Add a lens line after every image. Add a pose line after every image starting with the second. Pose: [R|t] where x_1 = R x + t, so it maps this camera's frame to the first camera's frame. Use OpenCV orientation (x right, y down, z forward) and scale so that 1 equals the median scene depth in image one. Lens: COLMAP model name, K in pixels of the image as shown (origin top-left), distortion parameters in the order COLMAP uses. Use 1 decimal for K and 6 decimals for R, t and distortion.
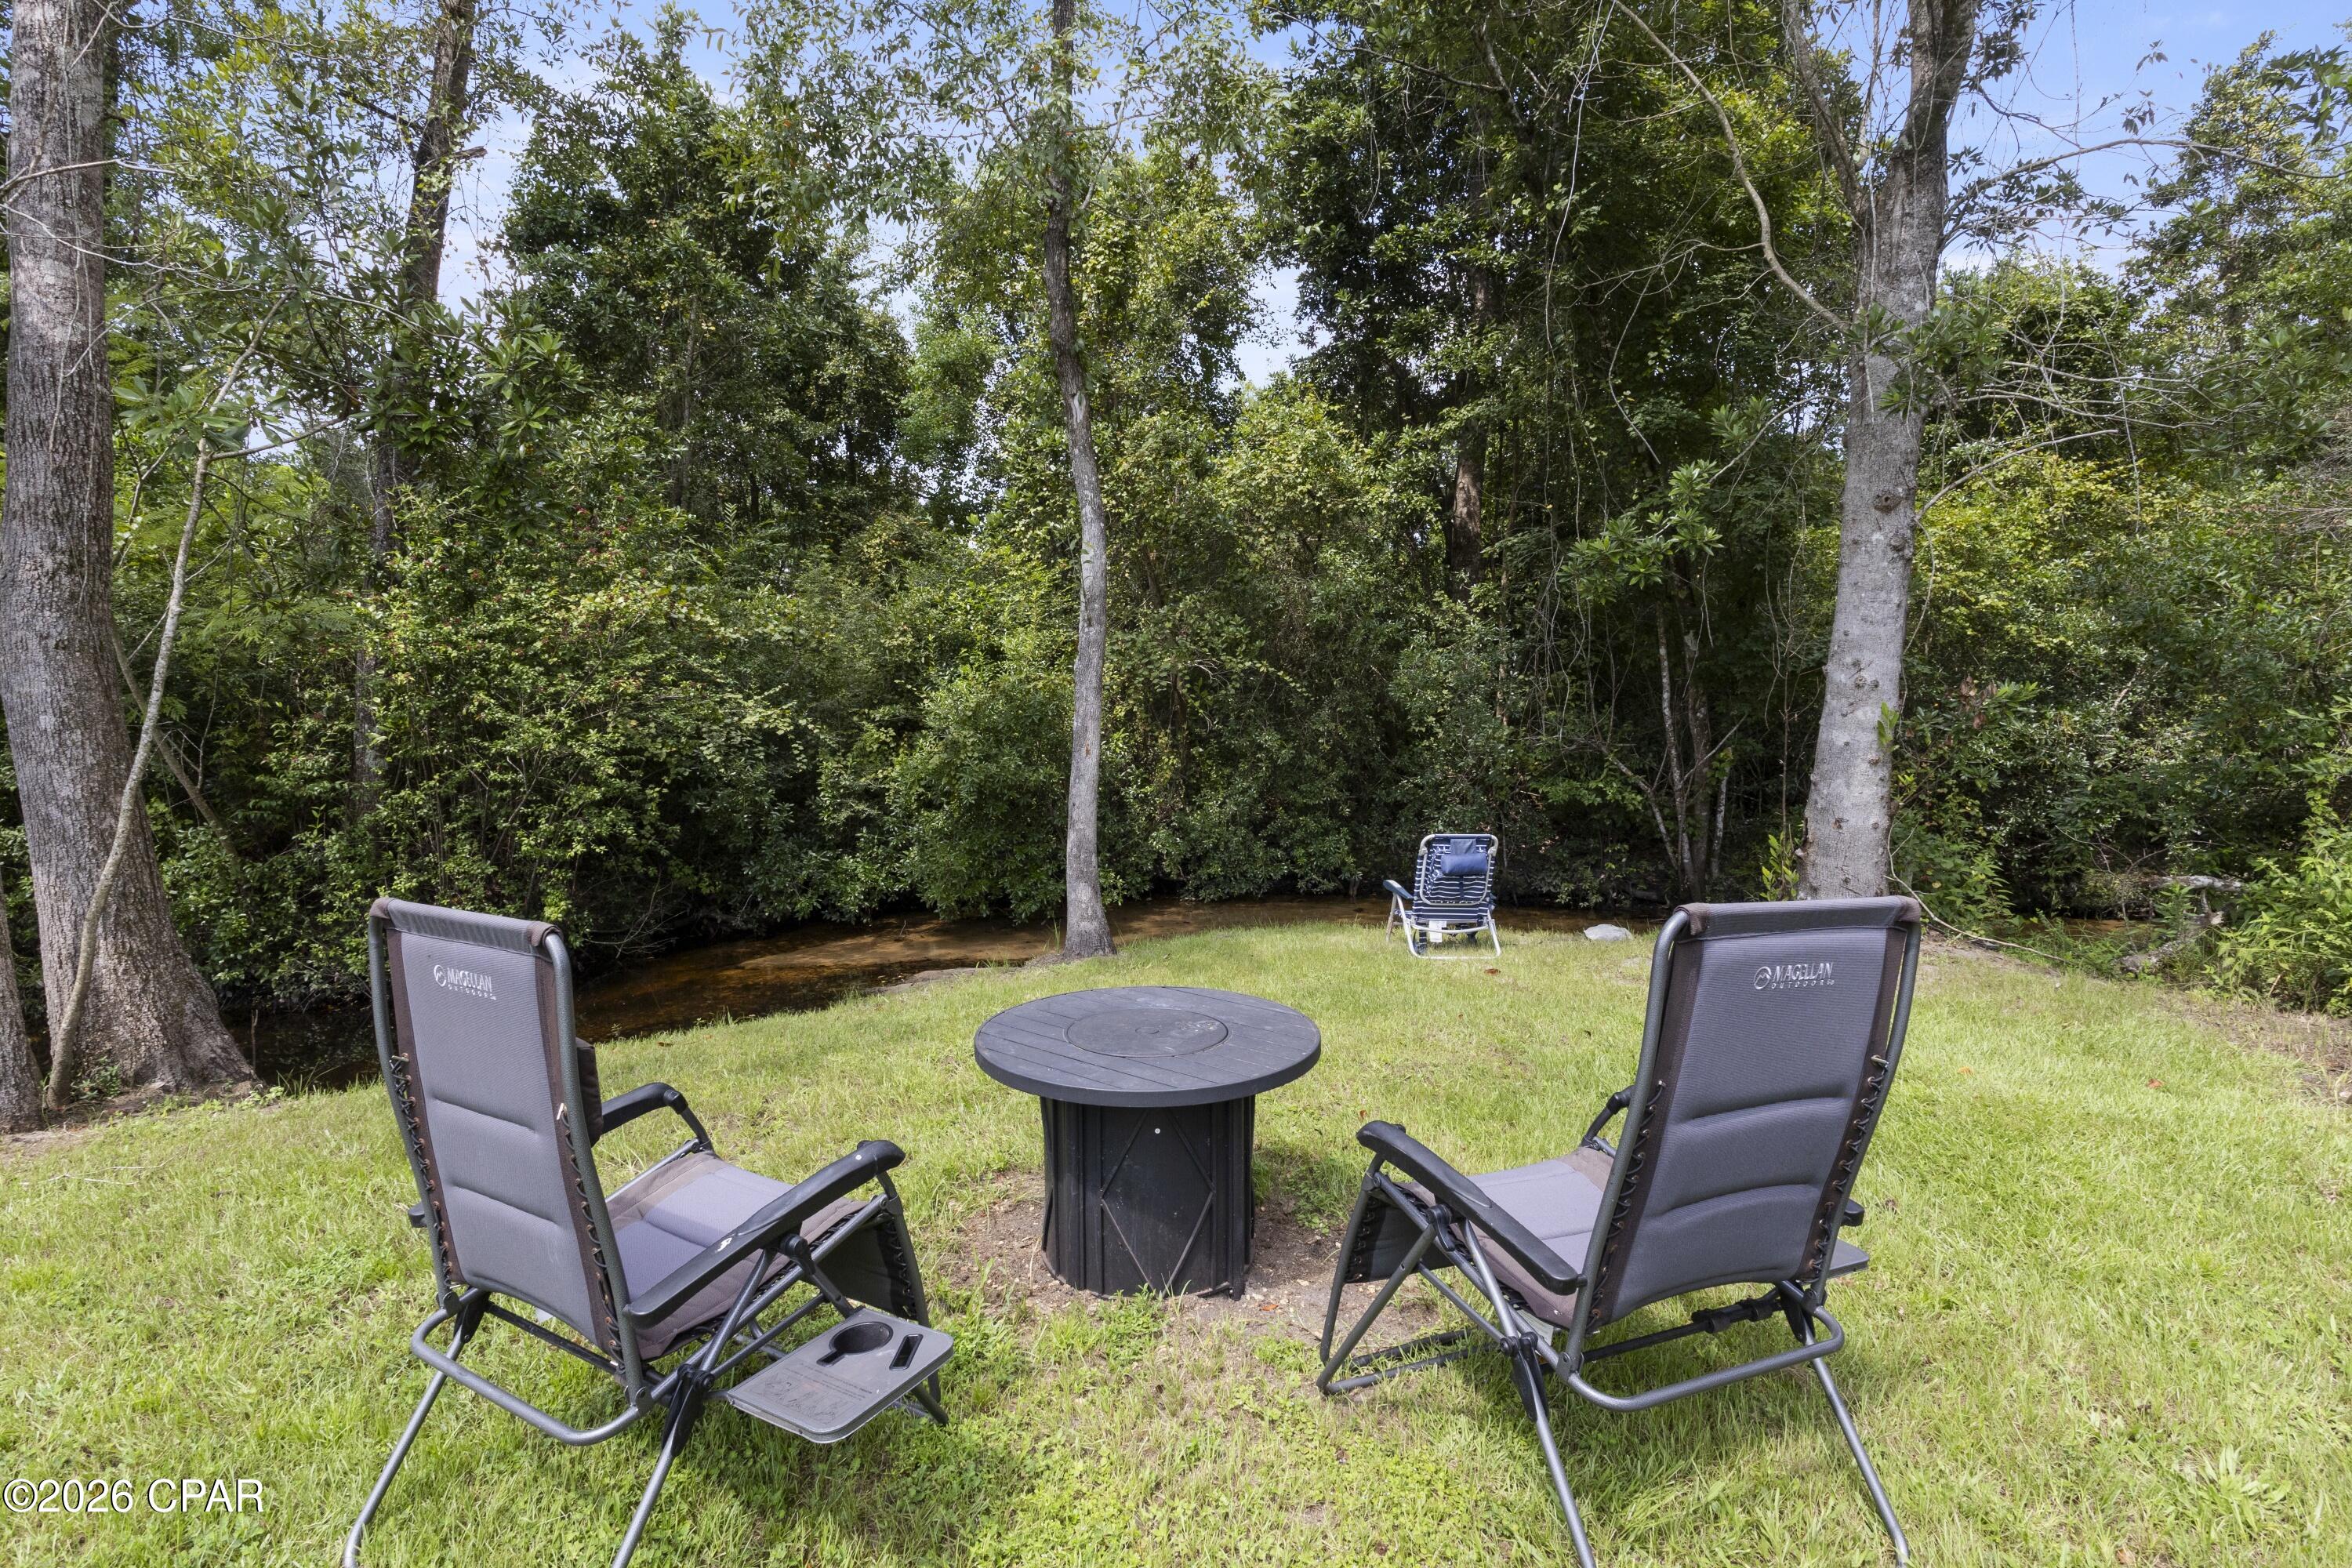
lens RADIAL K [[1150.9, 0, 1175.7], [0, 1150.9, 777.1], [0, 0, 1]] dist [0.000002, 0.000091]
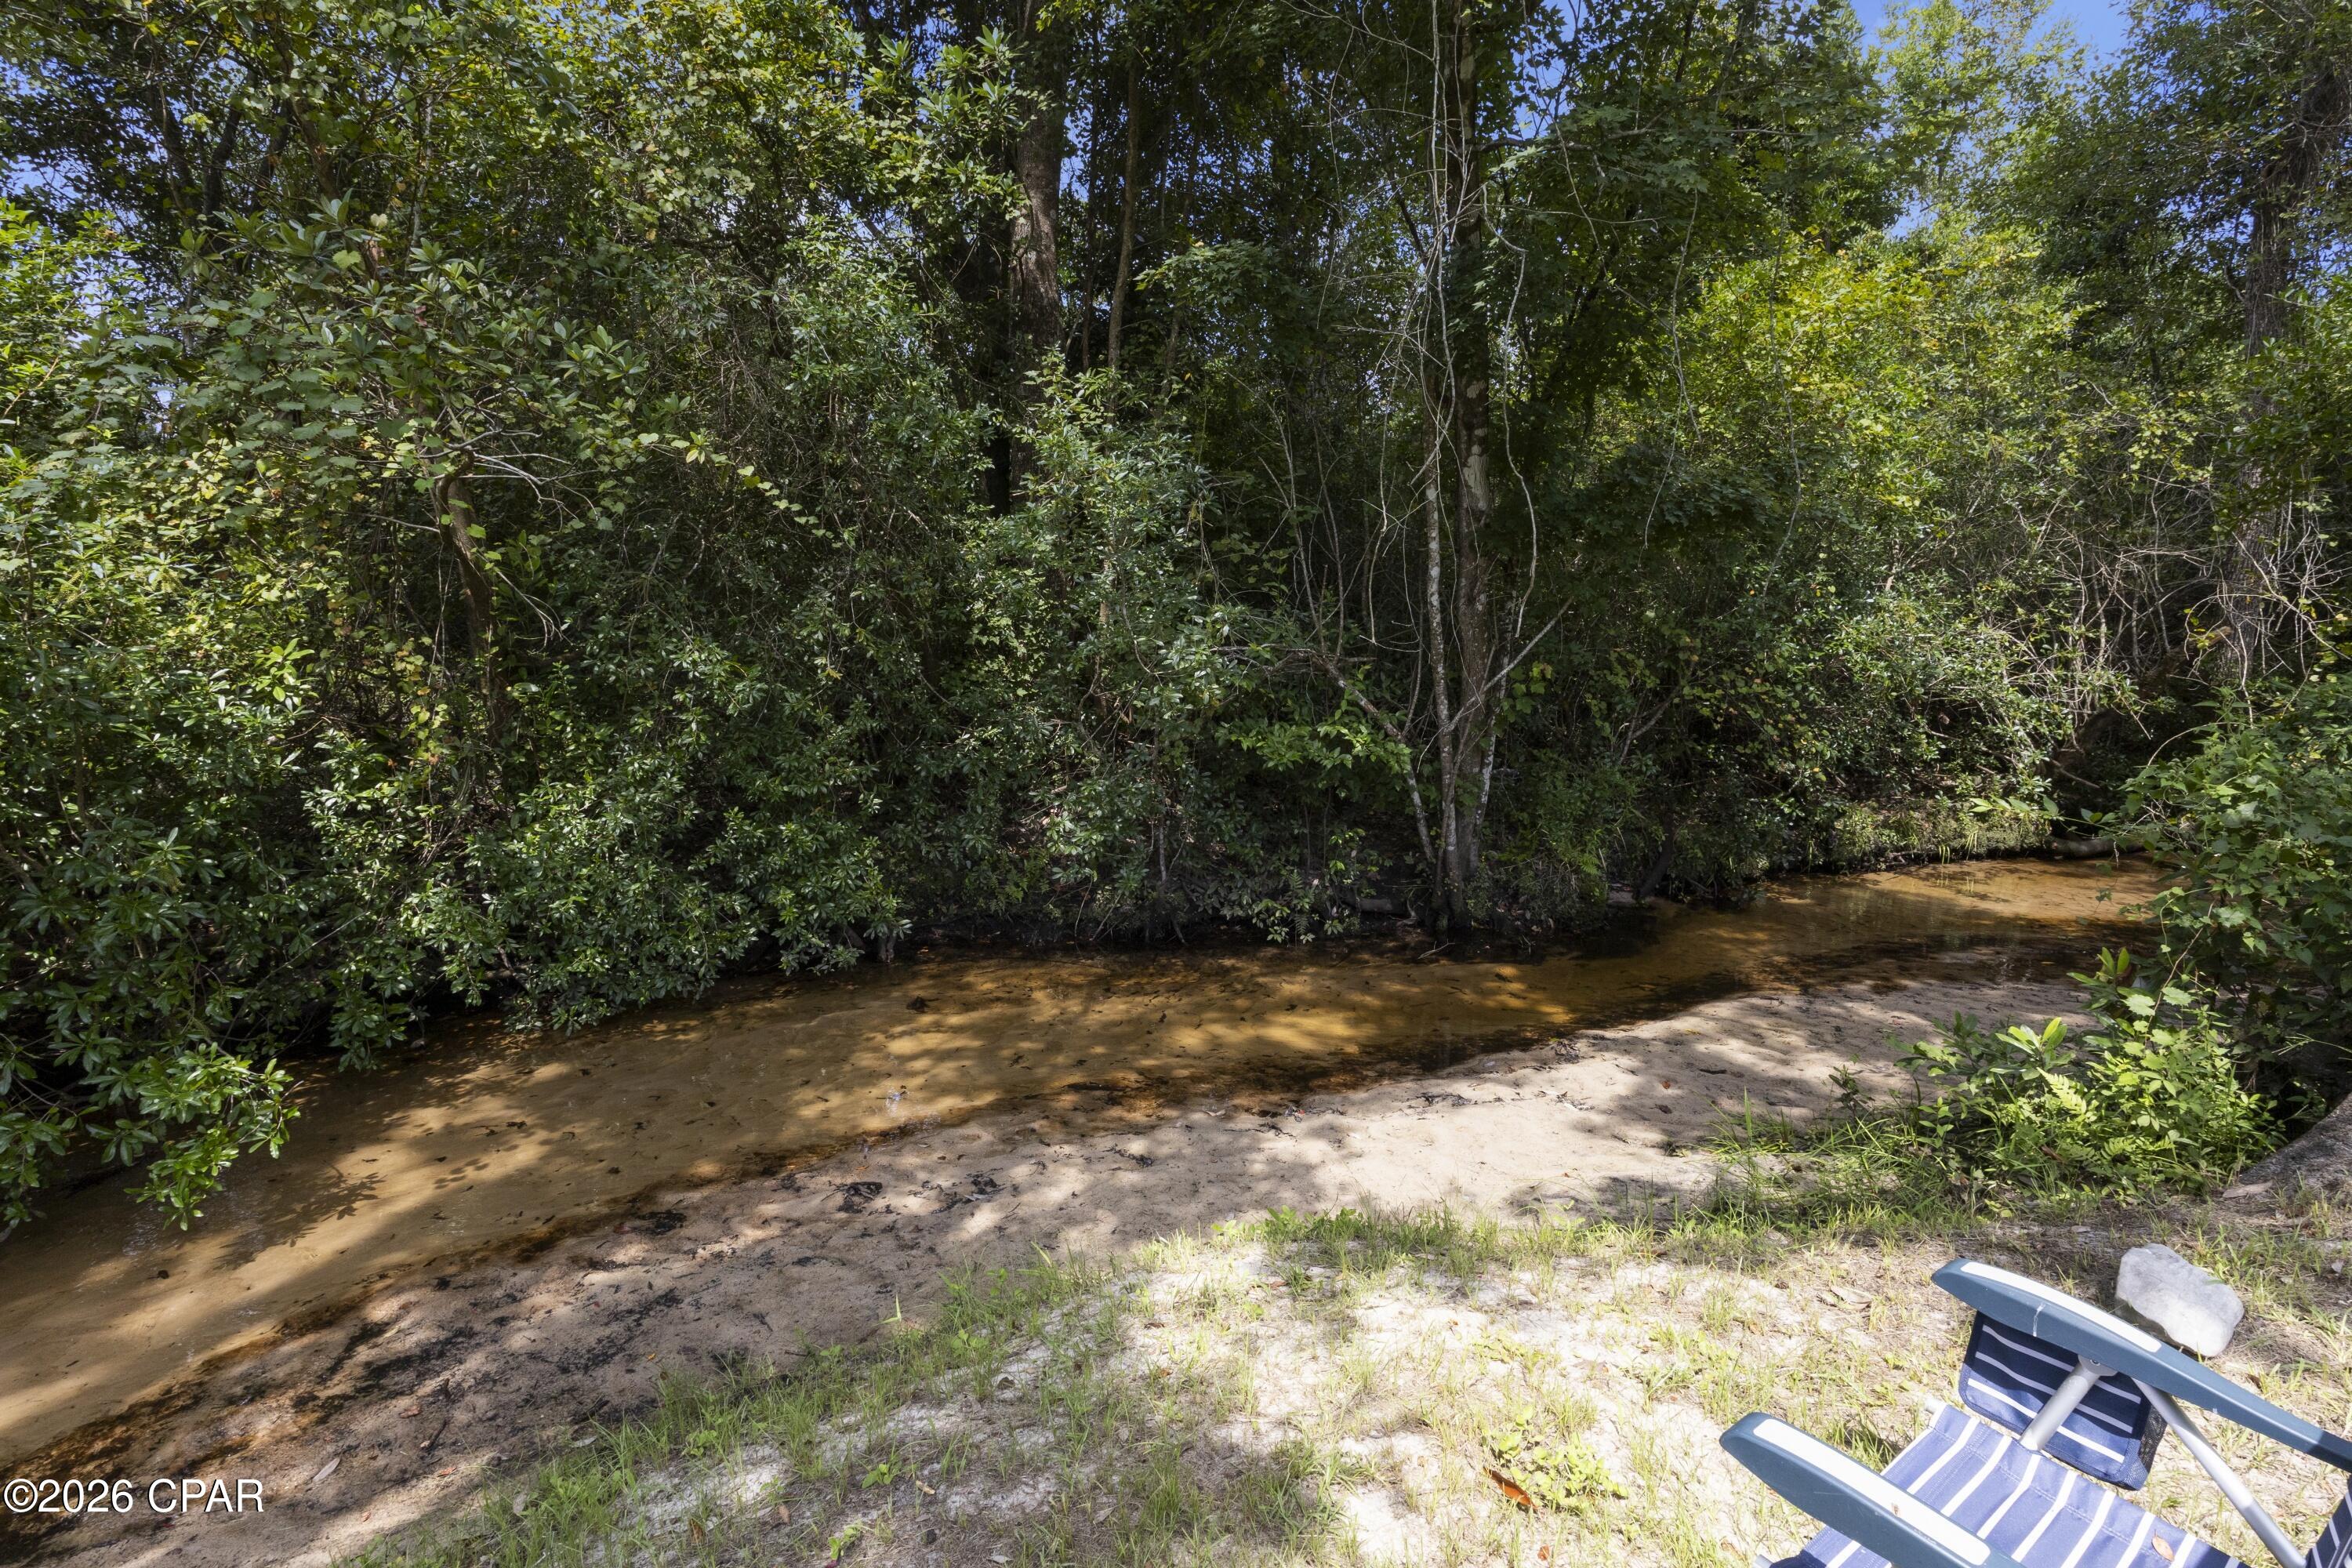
lens RADIAL K [[1150.9, 0, 1173.9], [0, 1150.9, 785.4], [0, 0, 1]] dist [0.000002, 0.000091]
pose [[0.874428, -0.066546, 0.480571, 0.023495], [0.036627, 0.996776, 0.071381, -0.009245], [-0.483771, -0.044816, 0.874046, 0.514544]]
